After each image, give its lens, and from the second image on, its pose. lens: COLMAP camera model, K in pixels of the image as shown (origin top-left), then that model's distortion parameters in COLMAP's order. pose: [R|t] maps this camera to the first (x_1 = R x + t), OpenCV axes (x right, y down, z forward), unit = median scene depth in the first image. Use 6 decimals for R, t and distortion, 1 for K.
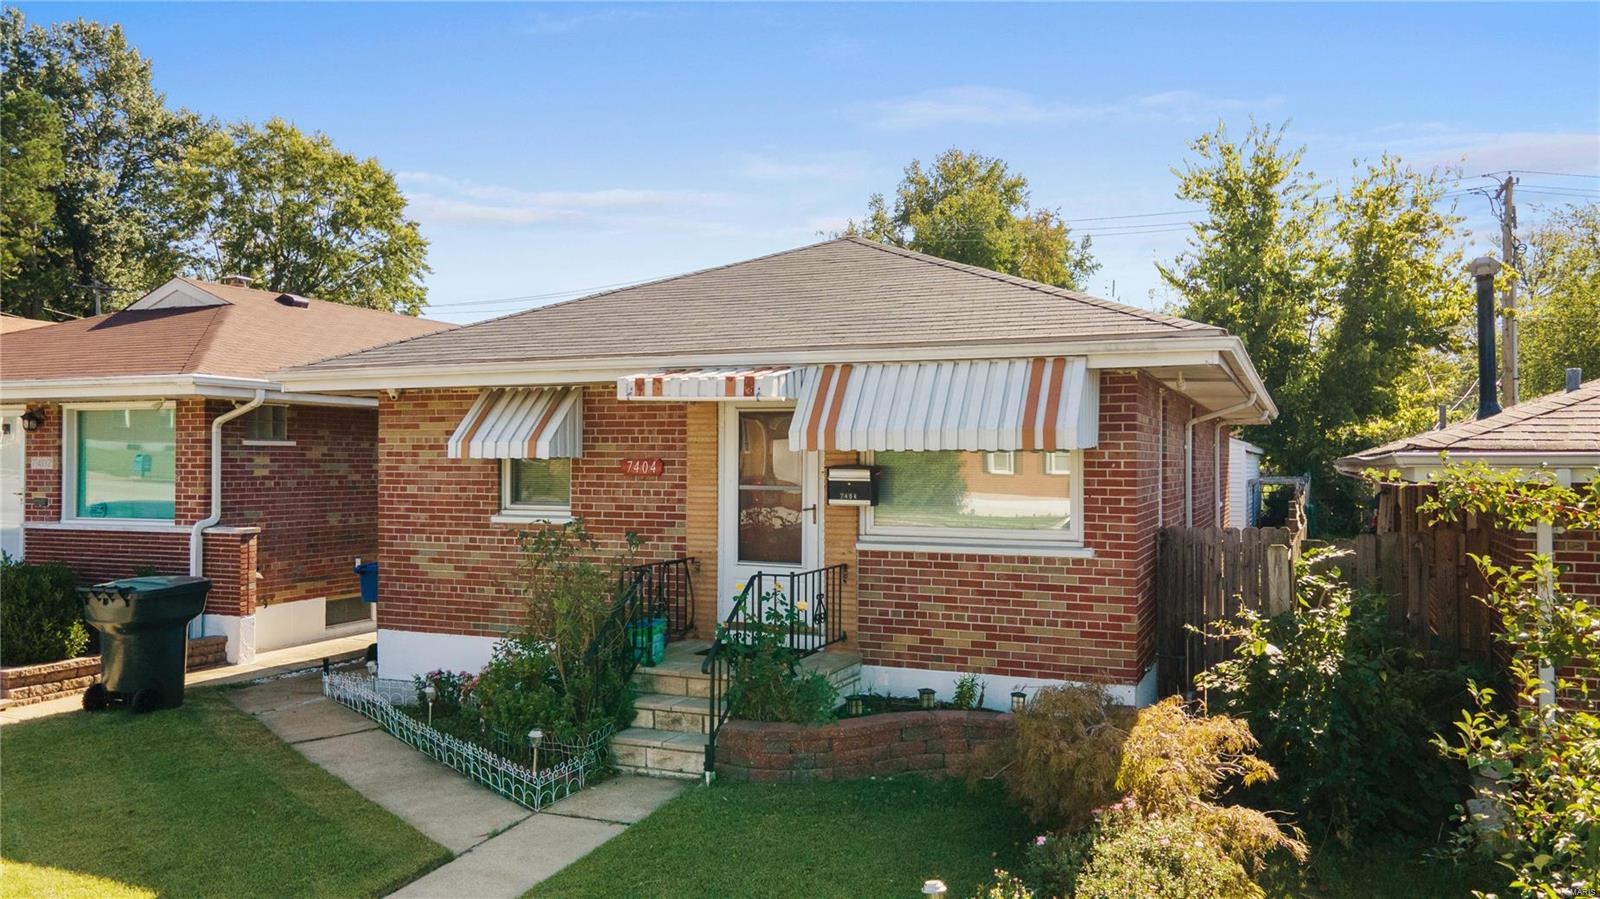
lens RADIAL K [[1175.3, 0, 816.4], [0, 1175.3, 453.0], [0, 0, 1]] dist [0.001948, 0.009636]
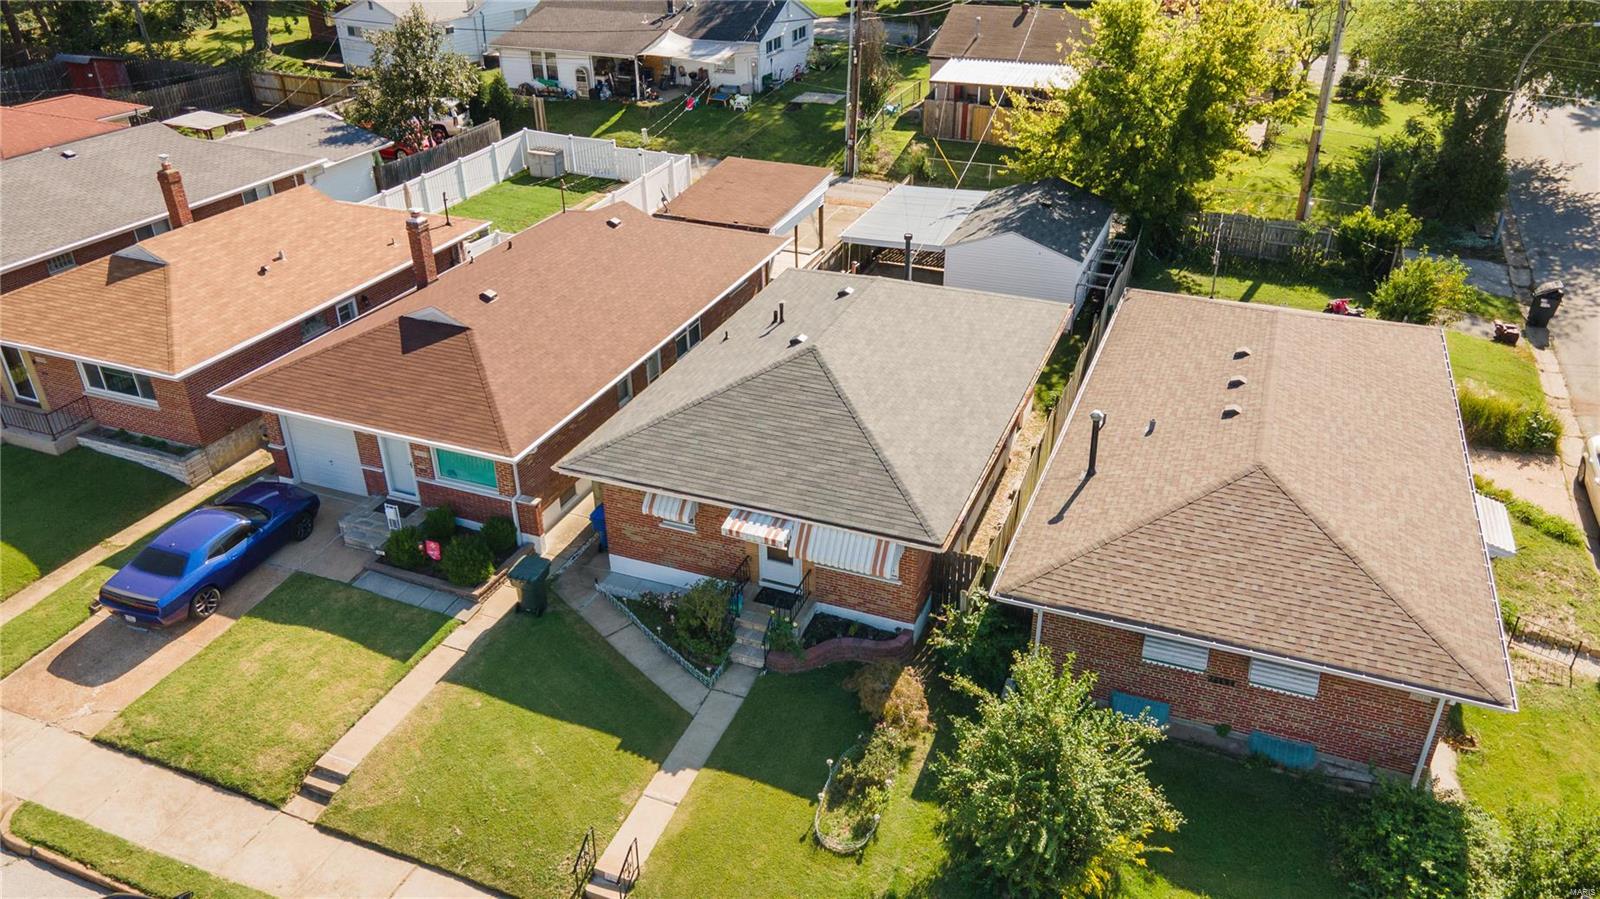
lens RADIAL K [[1175.3, 0, 795.1], [0, 1175.3, 448.5], [0, 0, 1]] dist [0.001948, 0.009636]
pose [[0.999850, -0.017279, 0.000848, -0.006302], [0.014637, 0.871044, 0.490986, -1.555088], [-0.009222, -0.490900, 0.871167, -1.231999]]
